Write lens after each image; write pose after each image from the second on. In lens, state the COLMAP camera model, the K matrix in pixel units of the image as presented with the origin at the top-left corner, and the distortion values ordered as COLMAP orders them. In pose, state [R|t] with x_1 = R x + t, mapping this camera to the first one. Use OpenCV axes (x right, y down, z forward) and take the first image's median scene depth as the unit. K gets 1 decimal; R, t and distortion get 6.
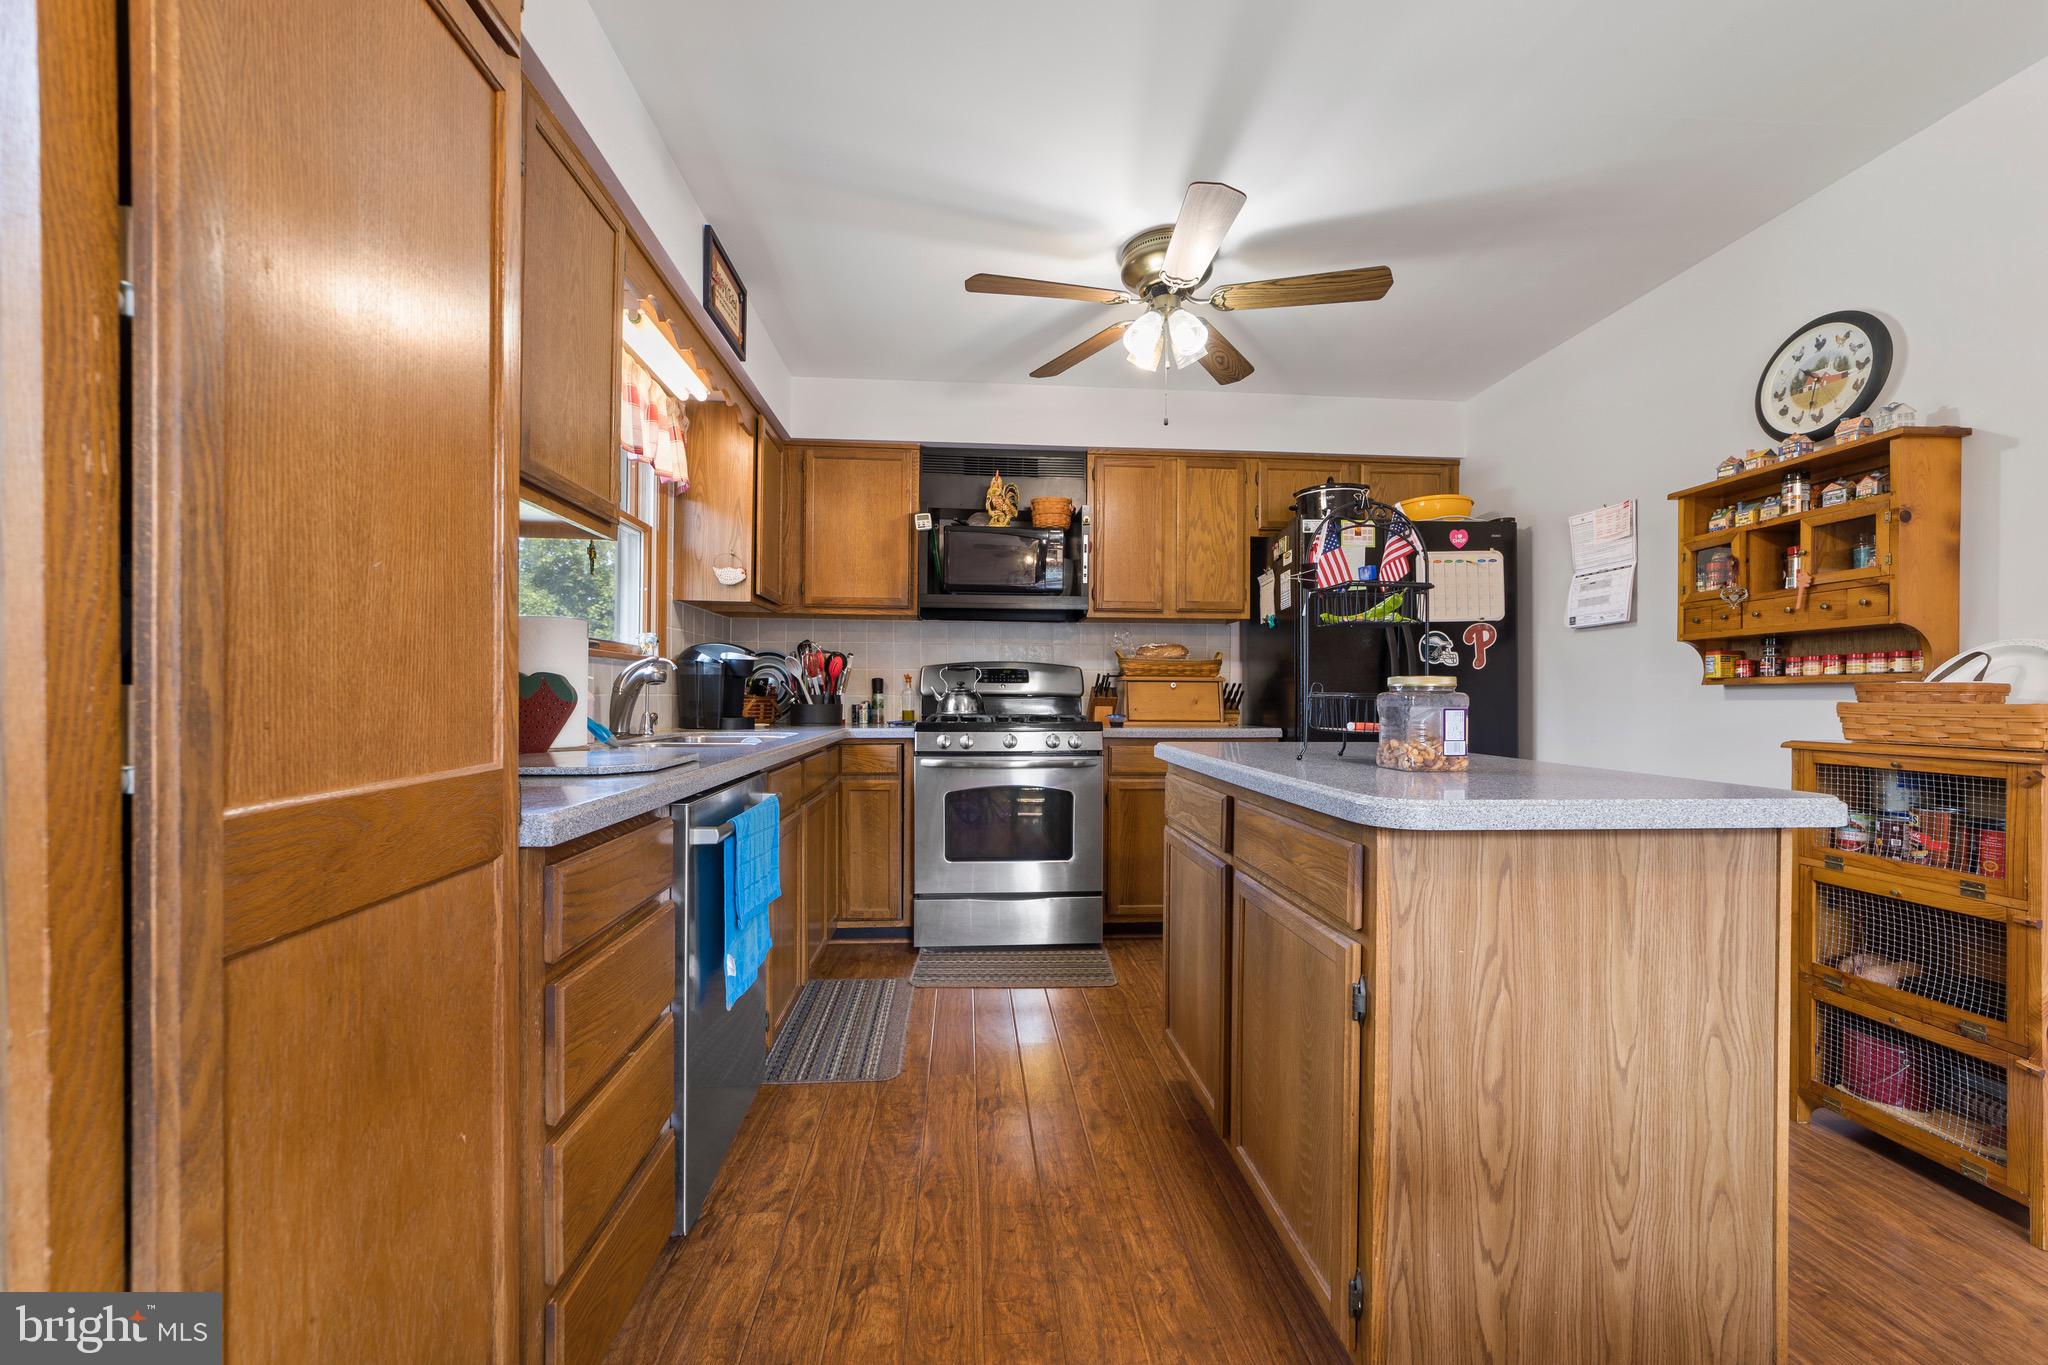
lens RADIAL K [[787.7, 0, 1020.7], [0, 787.7, 700.8], [0, 0, 1]] dist [0.000801, 0.000258]
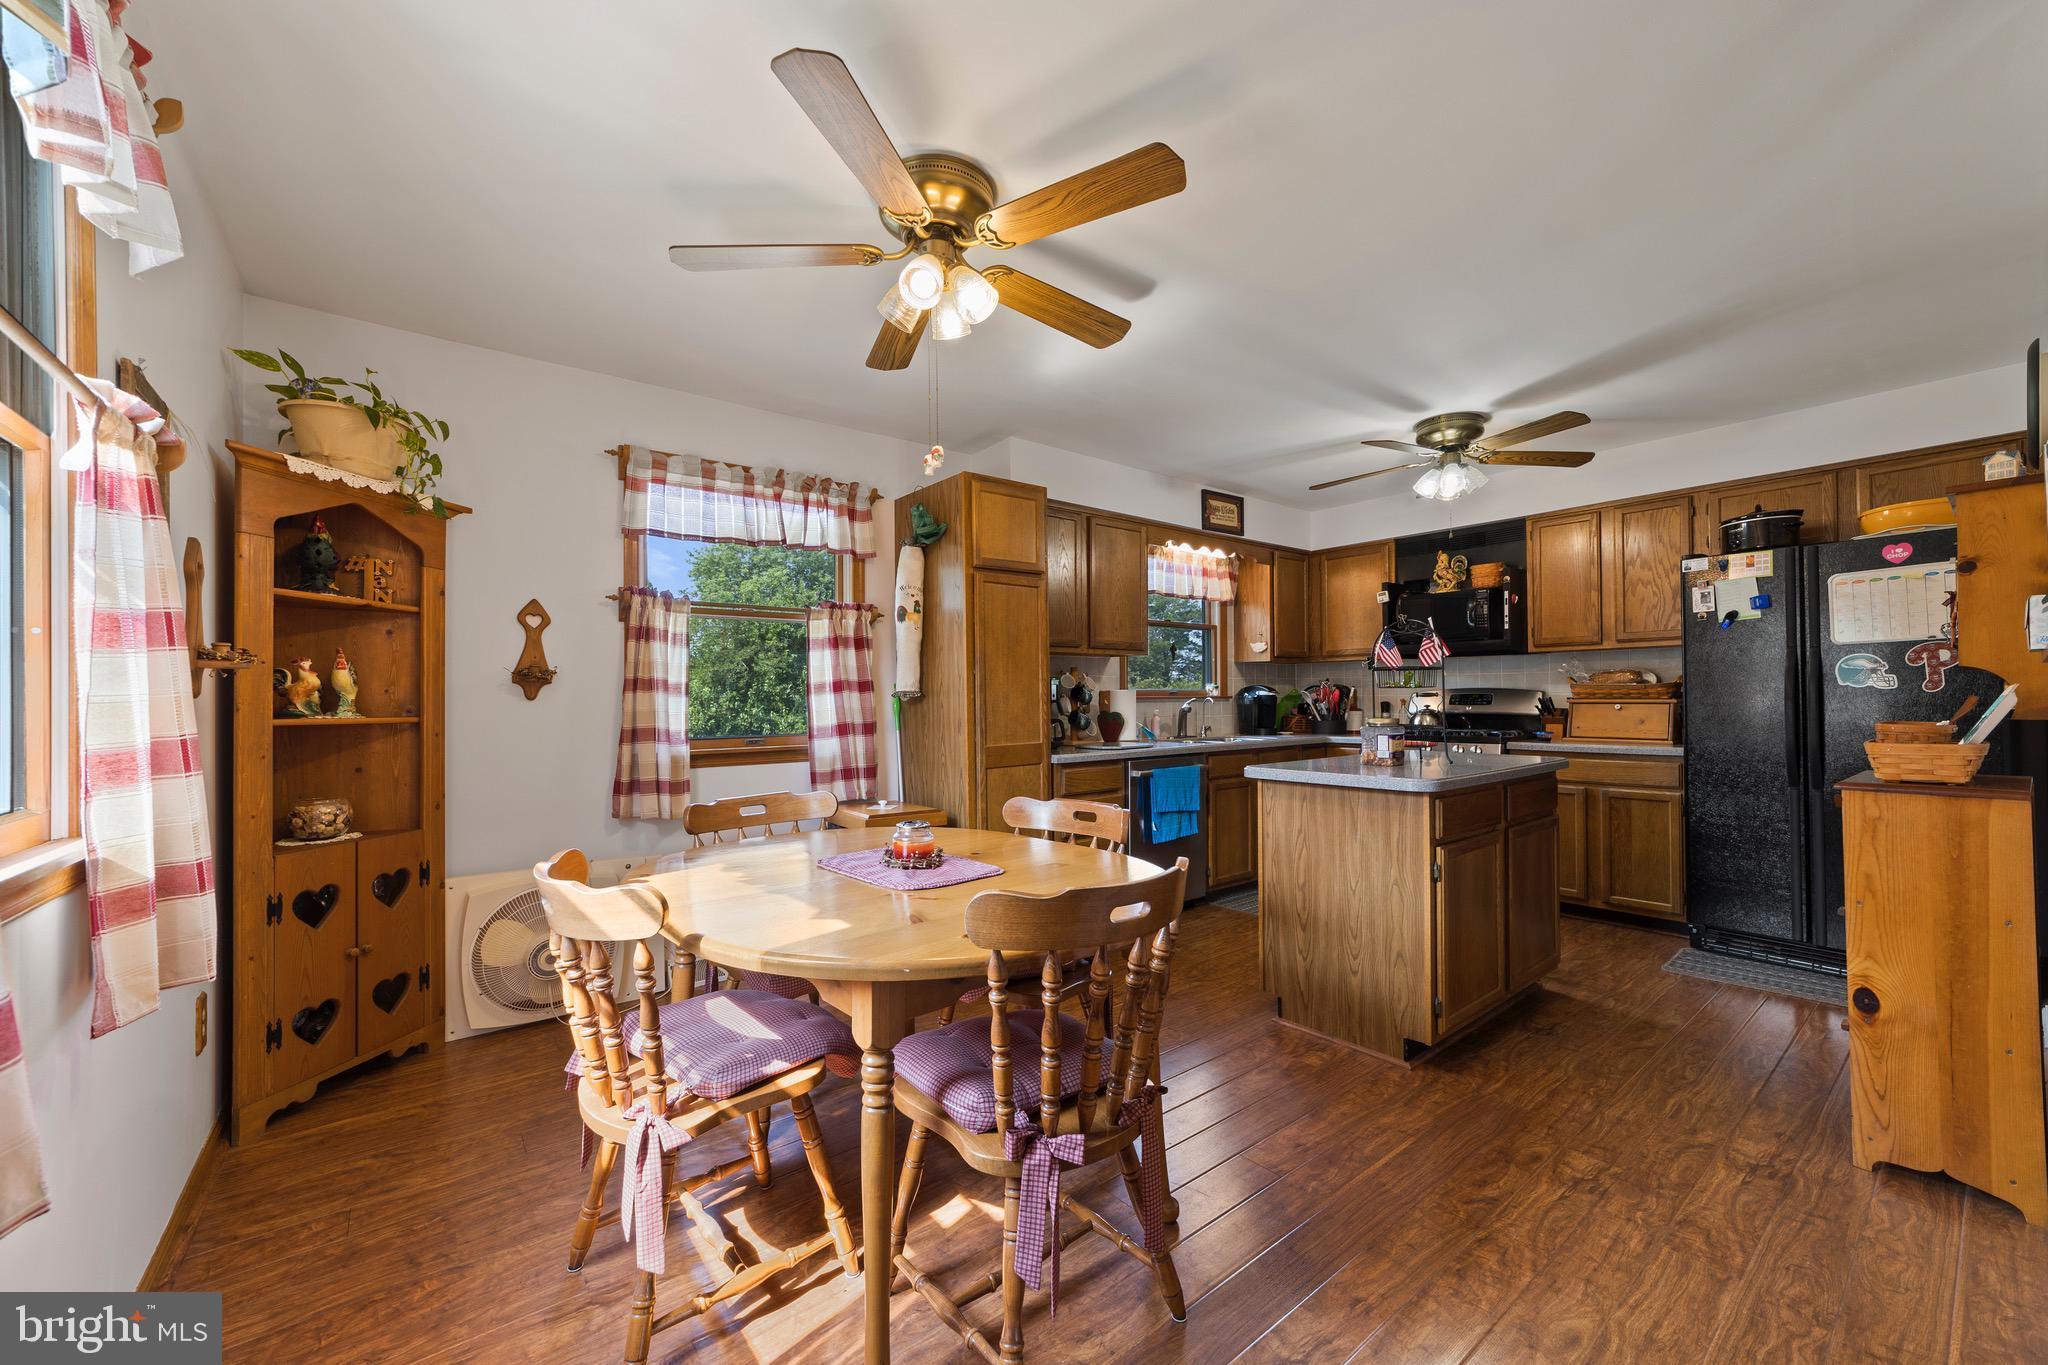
lens RADIAL K [[787.7, 0, 1019.2], [0, 787.7, 694.0], [0, 0, 1]] dist [0.000801, 0.000258]
pose [[0.556690, -0.016359, -0.830559, 2.163402], [0.006750, 0.999862, -0.015169, -0.088098], [0.830693, 0.002838, 0.556724, -1.136153]]
